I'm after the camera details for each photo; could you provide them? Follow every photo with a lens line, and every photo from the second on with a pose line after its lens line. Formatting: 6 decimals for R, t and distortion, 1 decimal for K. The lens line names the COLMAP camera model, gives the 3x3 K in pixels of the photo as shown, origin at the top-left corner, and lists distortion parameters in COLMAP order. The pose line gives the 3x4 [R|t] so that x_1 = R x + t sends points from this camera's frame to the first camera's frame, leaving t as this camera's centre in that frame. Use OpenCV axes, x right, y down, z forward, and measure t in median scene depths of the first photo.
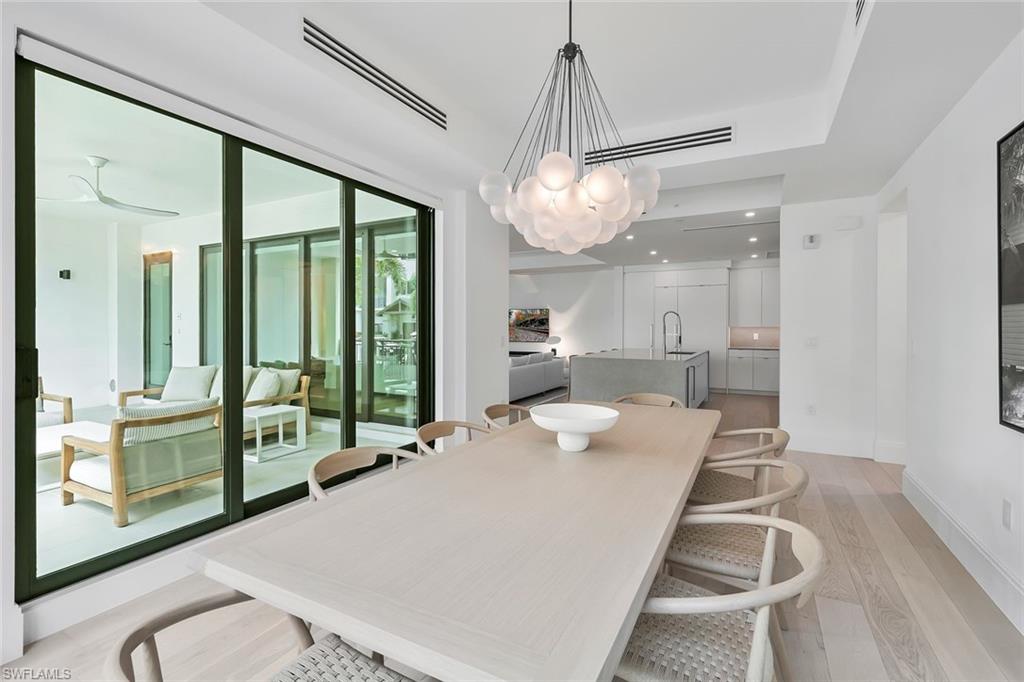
lens RADIAL K [[456.9, 0, 511.2], [0, 456.9, 329.9], [0, 0, 1]] dist [0.004888, 0.000632]
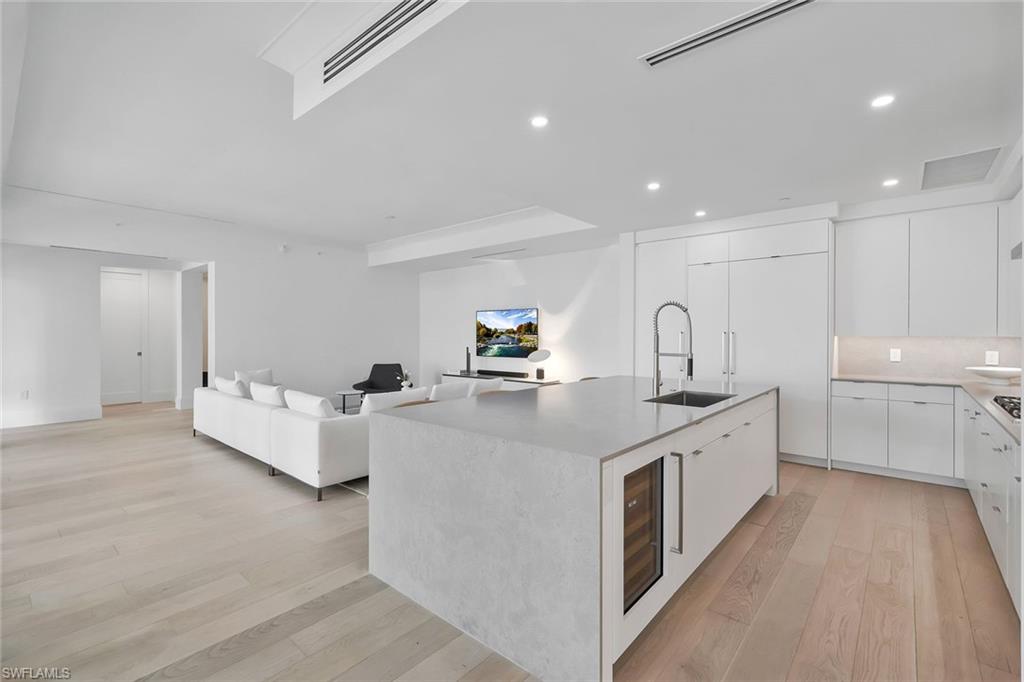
lens RADIAL K [[456.9, 0, 511.2], [0, 456.9, 329.9], [0, 0, 1]] dist [0.004888, 0.000632]
pose [[0.976777, -0.005039, -0.214198, 0.232254], [0.001710, 0.999875, -0.015726, -0.005023], [0.214250, 0.014994, 0.976664, 0.424132]]
